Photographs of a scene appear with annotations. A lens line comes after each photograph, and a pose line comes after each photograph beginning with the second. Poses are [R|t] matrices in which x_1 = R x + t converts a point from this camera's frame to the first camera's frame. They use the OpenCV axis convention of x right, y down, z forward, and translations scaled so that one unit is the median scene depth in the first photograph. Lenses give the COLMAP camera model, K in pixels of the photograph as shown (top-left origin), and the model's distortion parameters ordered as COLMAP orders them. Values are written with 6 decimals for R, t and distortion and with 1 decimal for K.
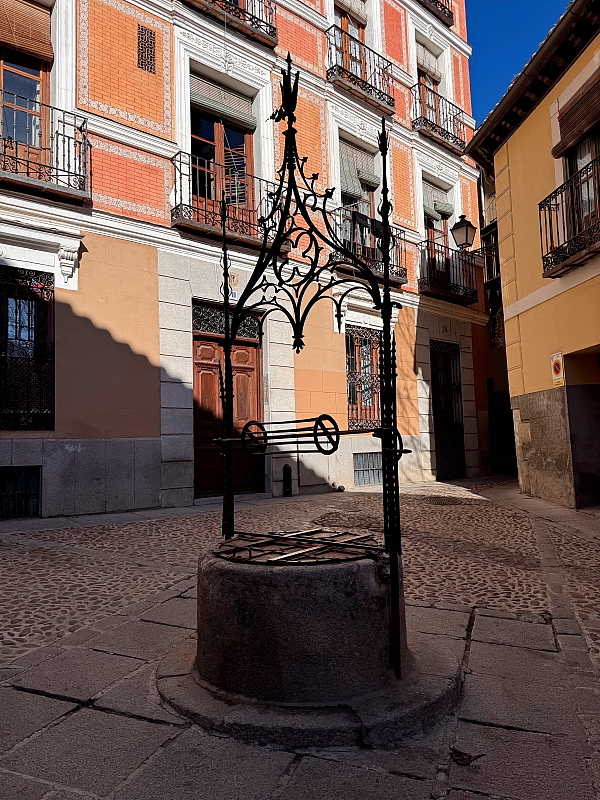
lens RADIAL K [[566.9, 0, 300.0], [0, 566.9, 400.0], [0, 0, 1]] dist [0.172623, -0.259124]
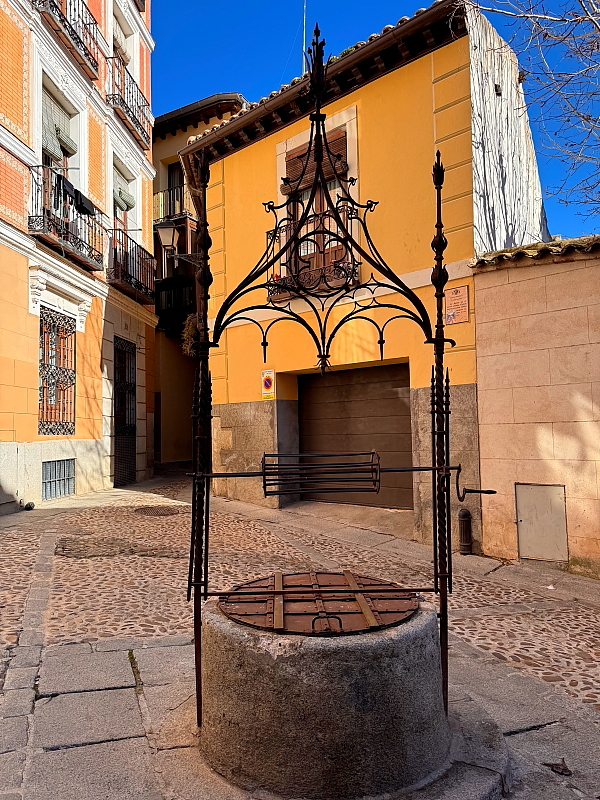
lens RADIAL K [[566.5, 0, 300.0], [0, 566.5, 400.0], [0, 0, 1]] dist [0.052944, -0.040697]
pose [[0.723835, 0.056555, 0.687651, -0.209576], [-0.066040, 0.997738, -0.012542, -0.010788], [-0.686805, -0.036334, 0.725933, 0.134466]]
